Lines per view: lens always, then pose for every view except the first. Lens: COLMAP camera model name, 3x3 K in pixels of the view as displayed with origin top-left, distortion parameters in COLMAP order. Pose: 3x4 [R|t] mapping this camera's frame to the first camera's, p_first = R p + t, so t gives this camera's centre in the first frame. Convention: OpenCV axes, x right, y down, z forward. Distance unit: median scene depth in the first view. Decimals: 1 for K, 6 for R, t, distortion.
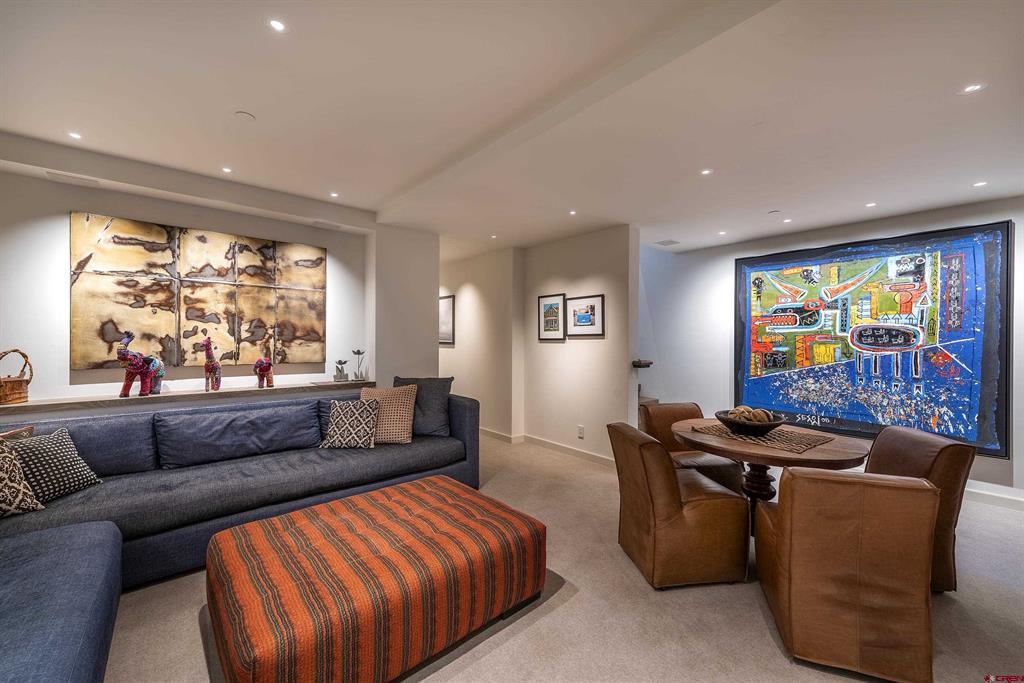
lens RADIAL K [[409.3, 0, 514.4], [0, 409.3, 341.8], [0, 0, 1]] dist [0.000085, -0.000033]
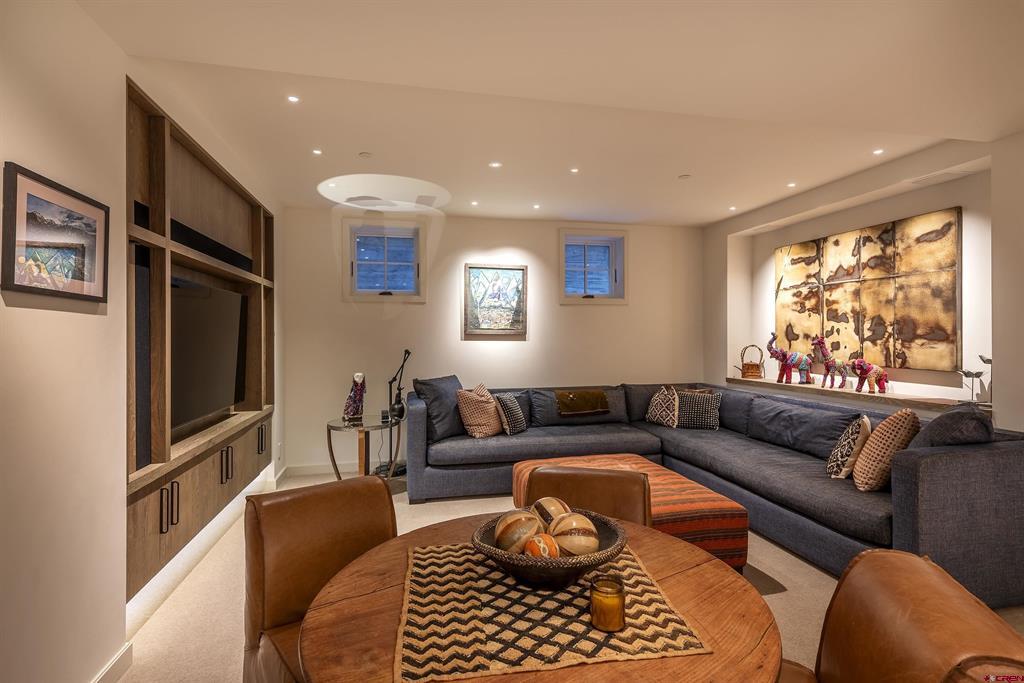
lens RADIAL K [[524.3, 0, 513.2], [0, 524.3, 337.0], [0, 0, 1]] dist [0.000216, -0.000026]
pose [[-0.501045, -0.000816, -0.865421, 0.778868], [-0.003327, 0.999994, 0.000984, -0.008458], [0.865415, 0.003372, -0.501045, 0.919023]]
